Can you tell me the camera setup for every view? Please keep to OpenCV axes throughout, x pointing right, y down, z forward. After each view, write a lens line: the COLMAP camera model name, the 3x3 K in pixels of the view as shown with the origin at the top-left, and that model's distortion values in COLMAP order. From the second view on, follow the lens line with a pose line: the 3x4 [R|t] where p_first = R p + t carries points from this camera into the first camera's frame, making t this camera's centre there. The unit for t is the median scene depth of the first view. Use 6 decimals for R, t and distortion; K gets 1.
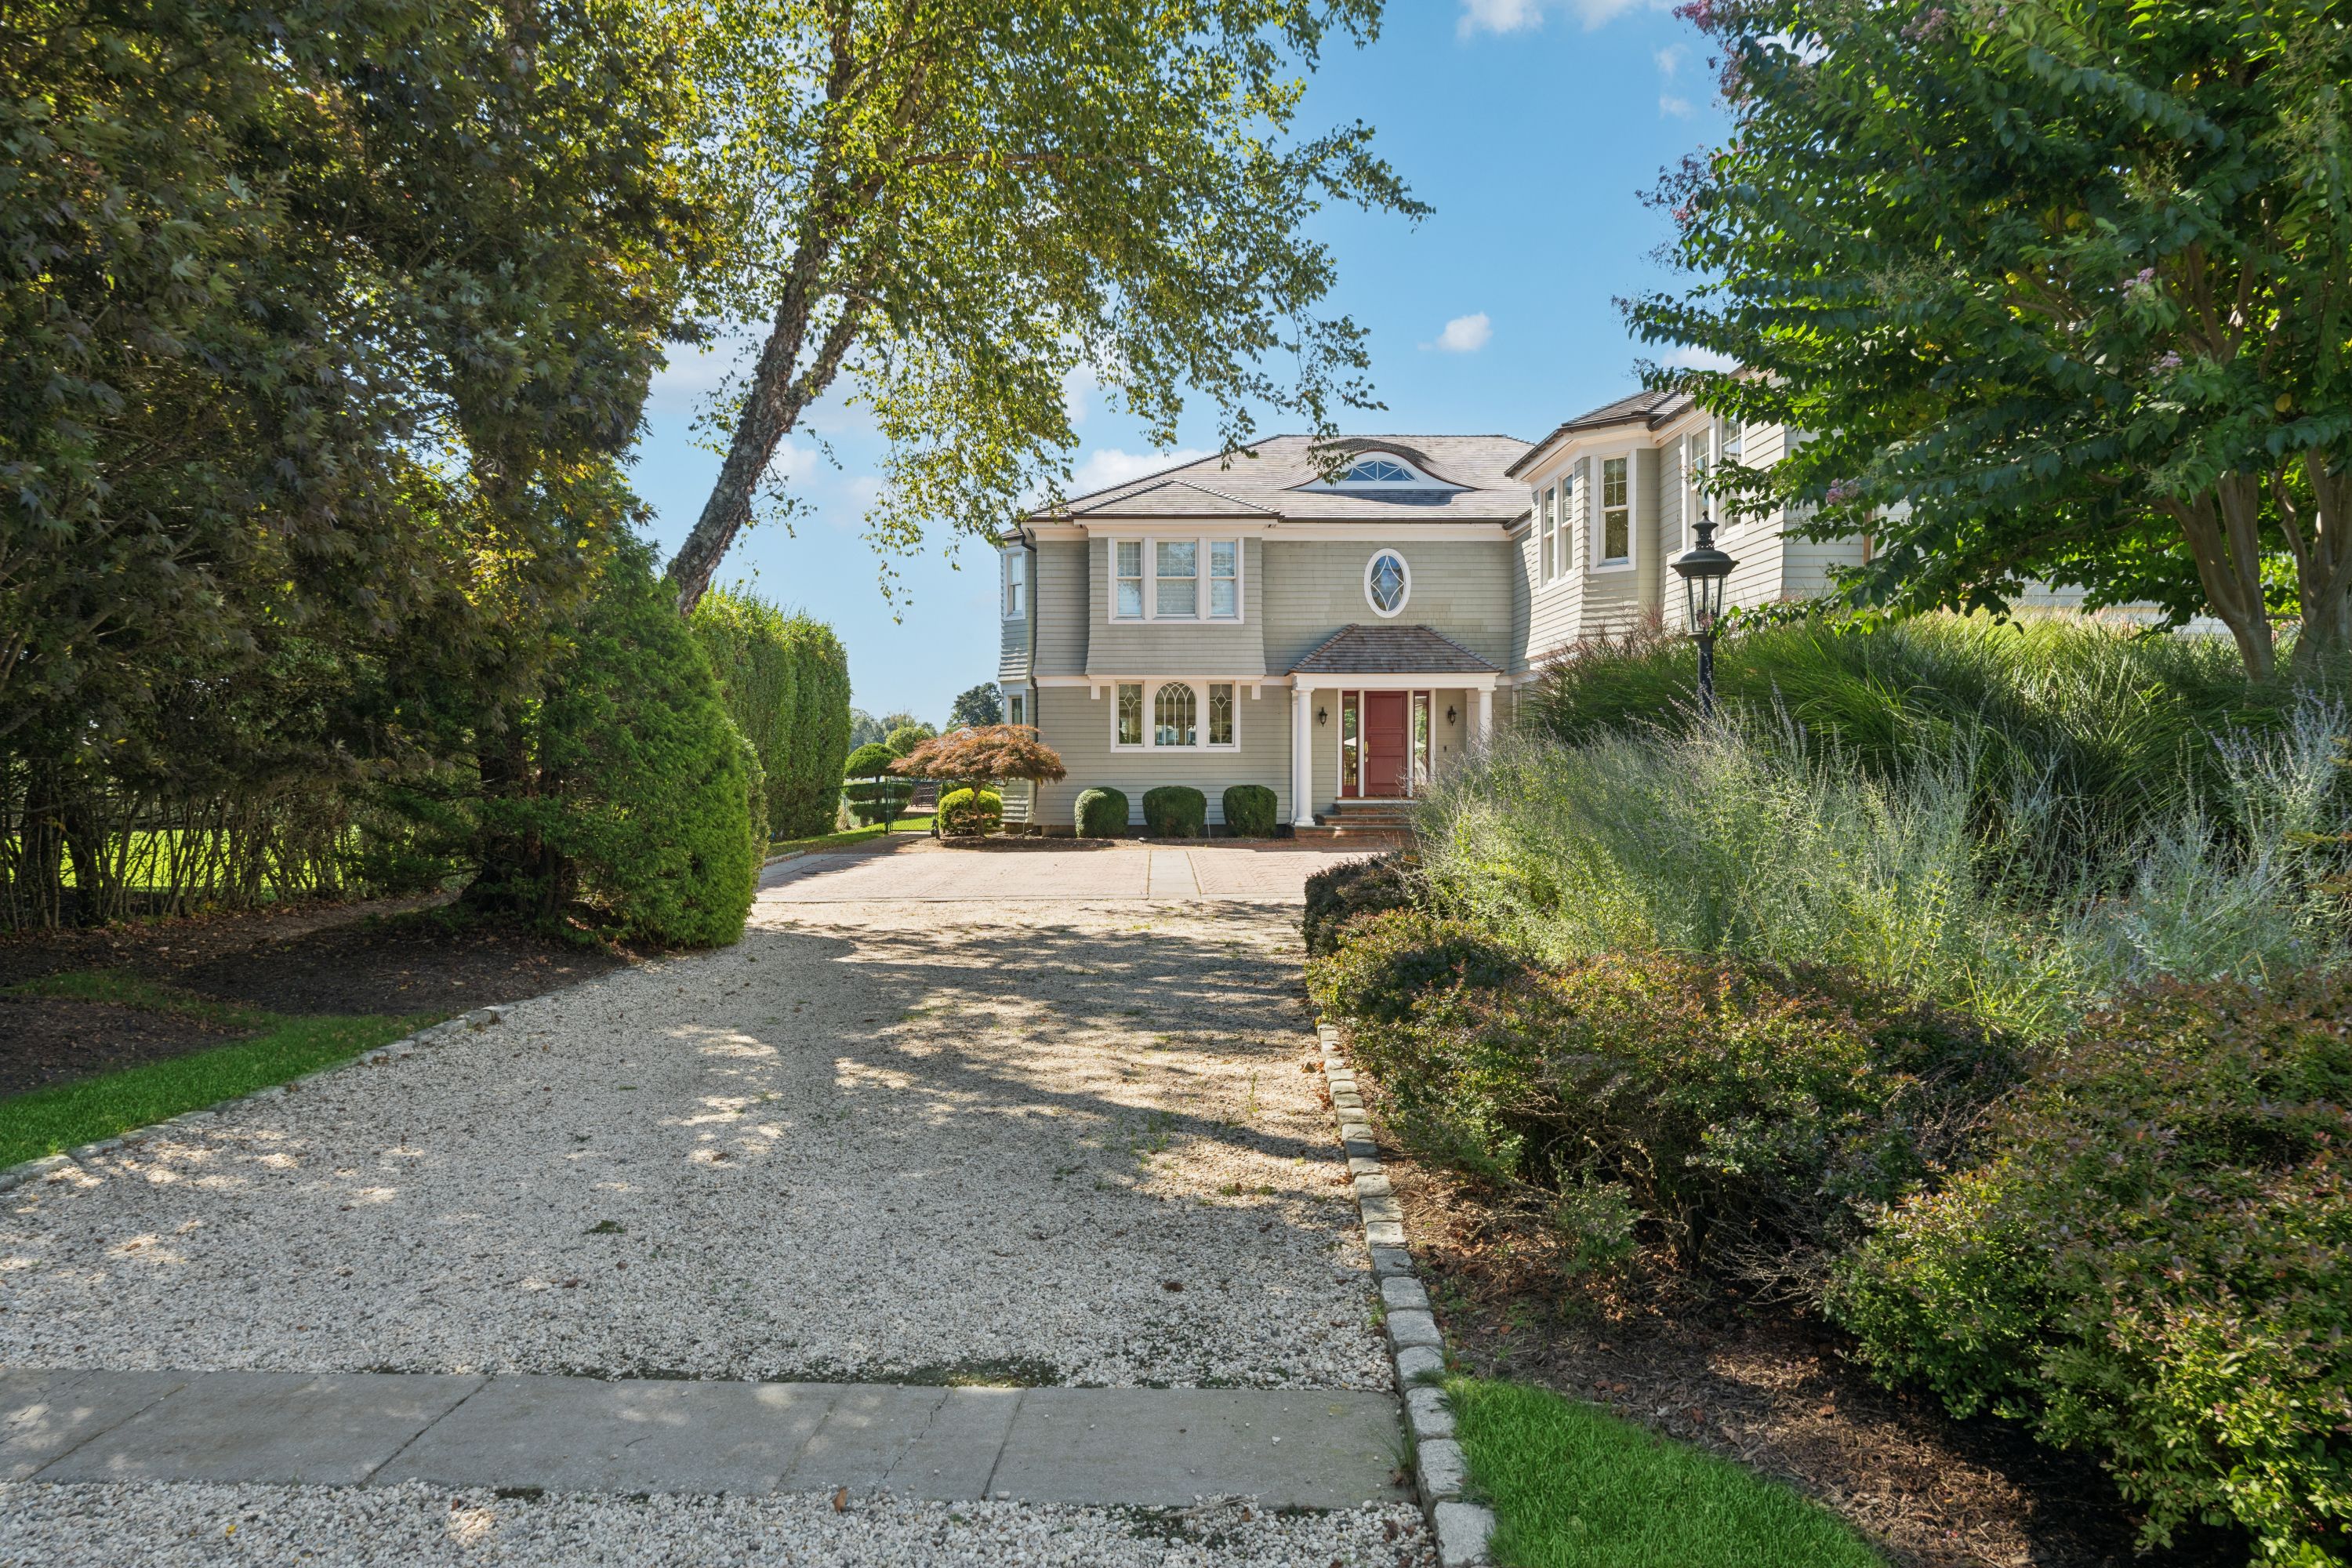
lens RADIAL K [[1673.5, 0, 1176.0], [0, 1673.5, 784.0], [0, 0, 1]] dist [0.001136, 0.000150]
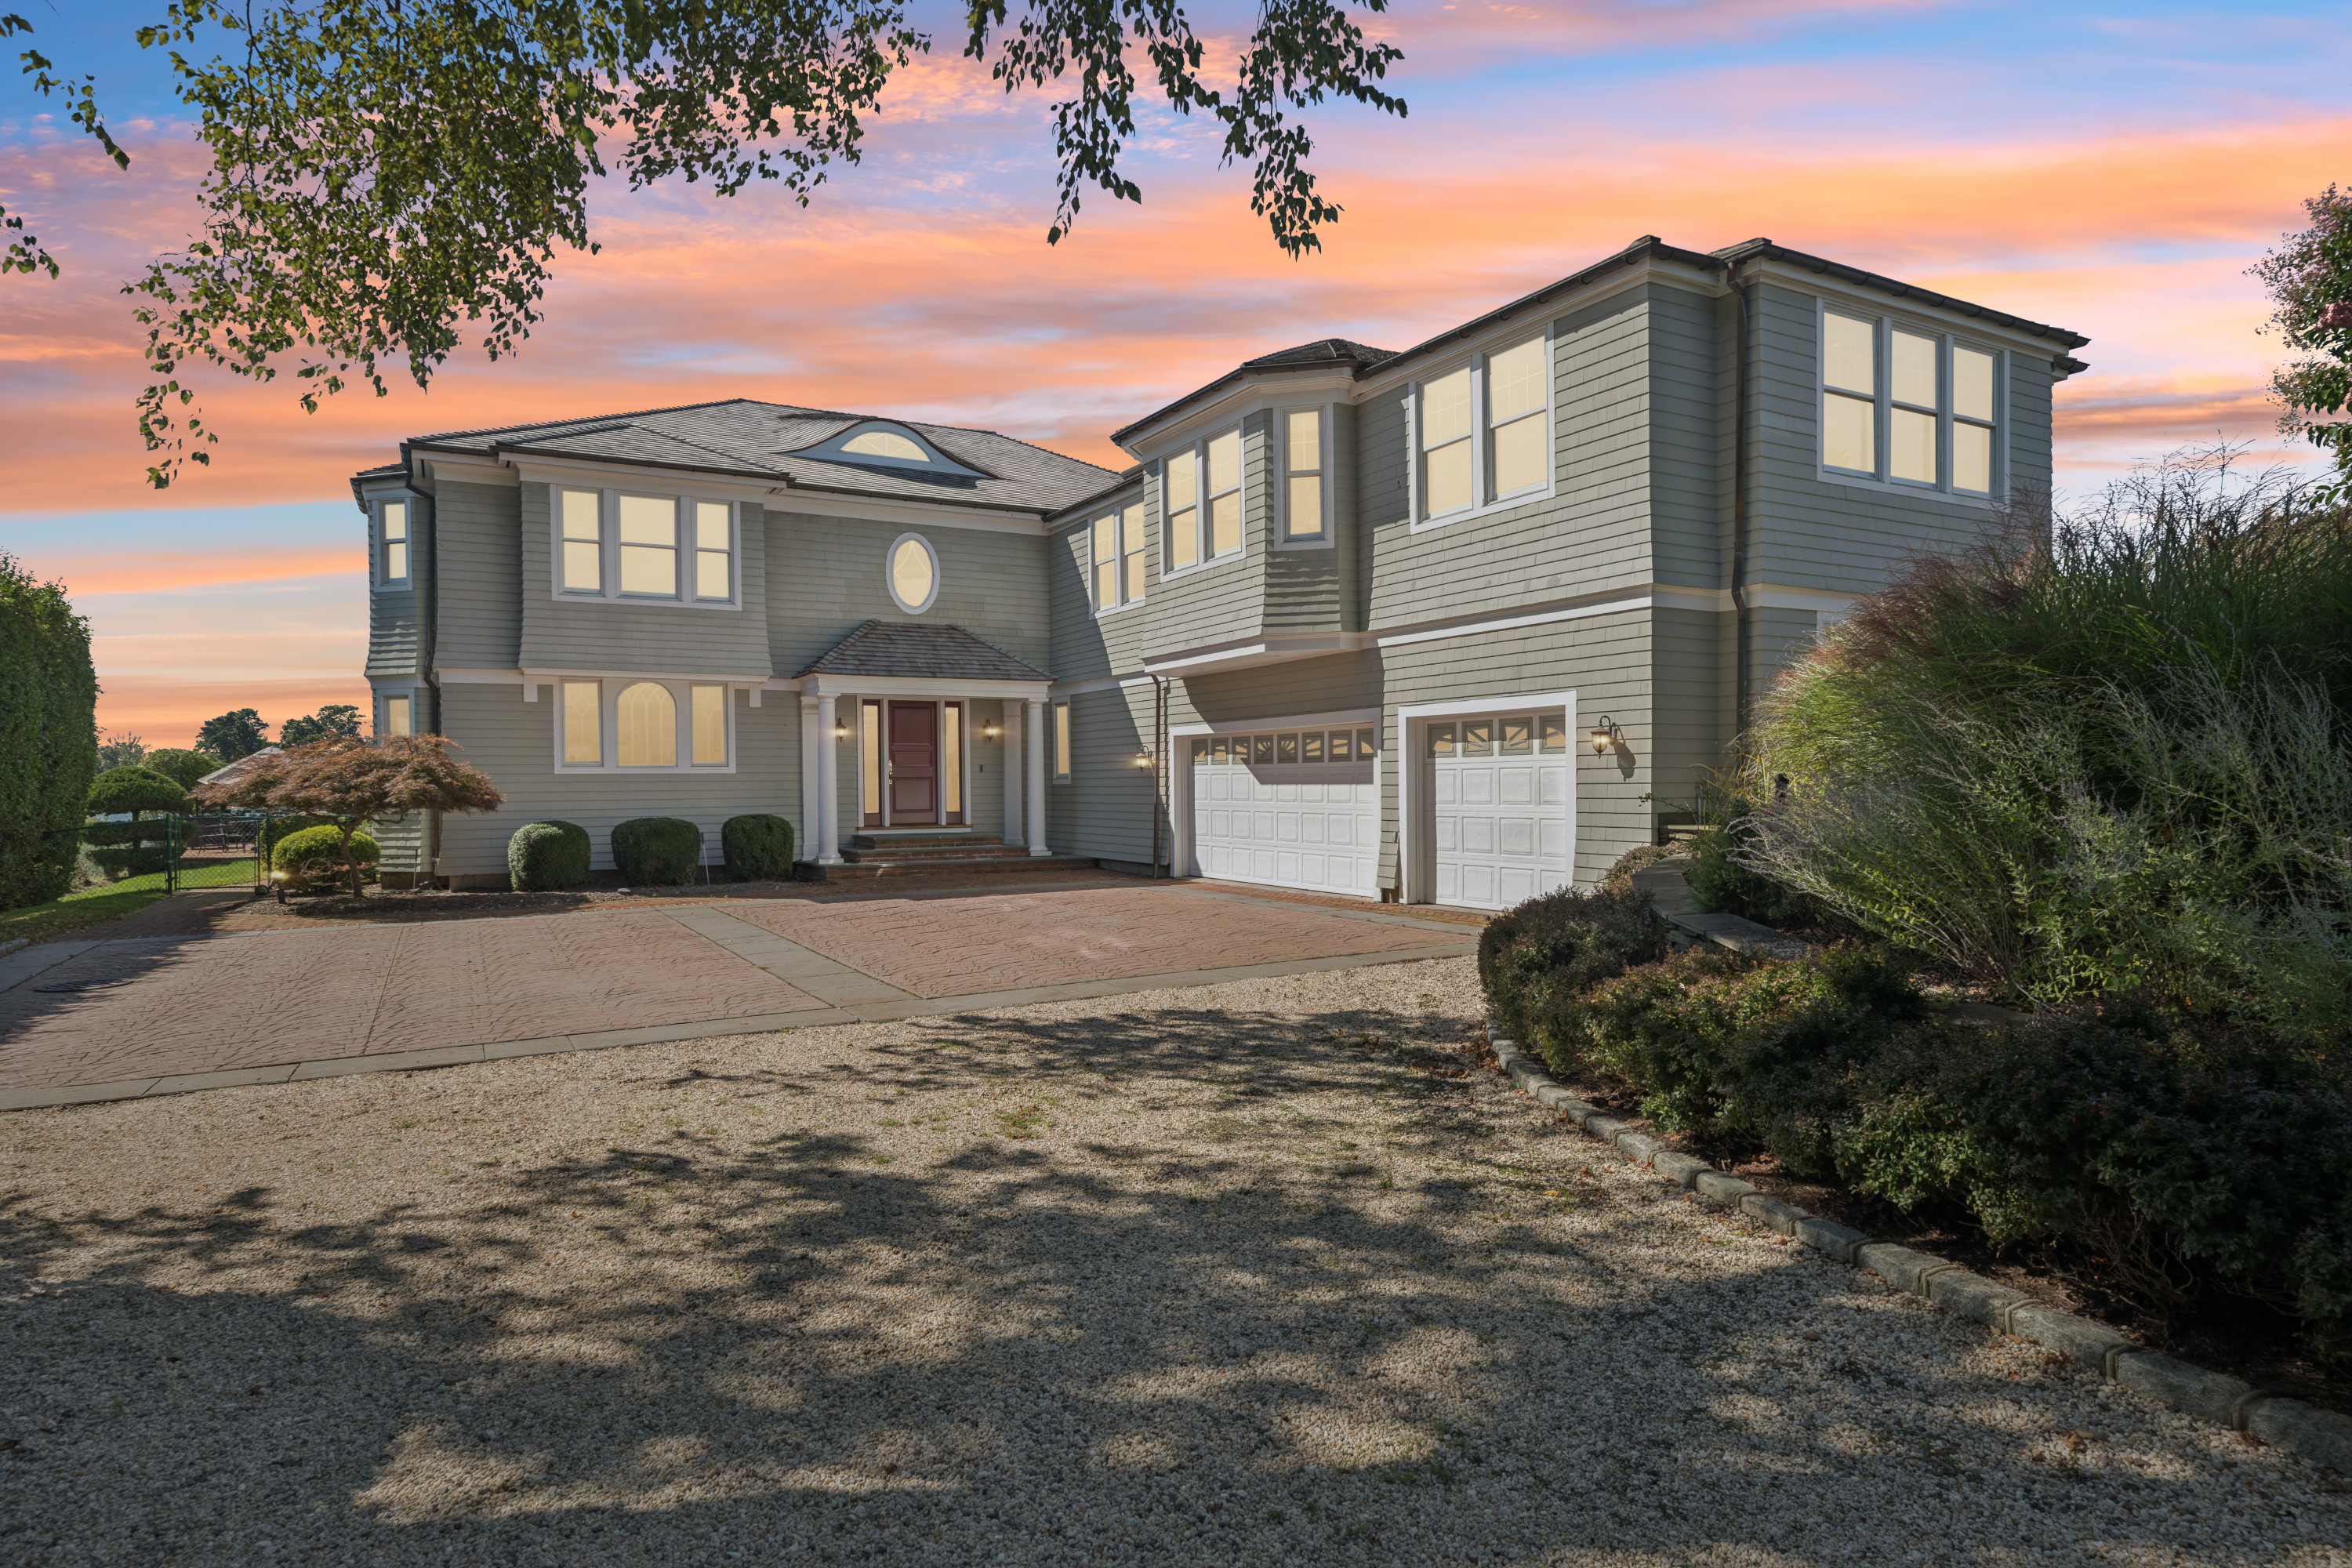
lens RADIAL K [[1321.2, 0, 1175.2], [0, 1321.2, 795.0], [0, 0, 1]] dist [0.000493, 0.000596]
pose [[0.869041, -0.009186, 0.494655, -0.090872], [0.014667, 0.999867, -0.007201, -0.001087], [-0.494523, 0.013513, 0.869059, 0.356124]]
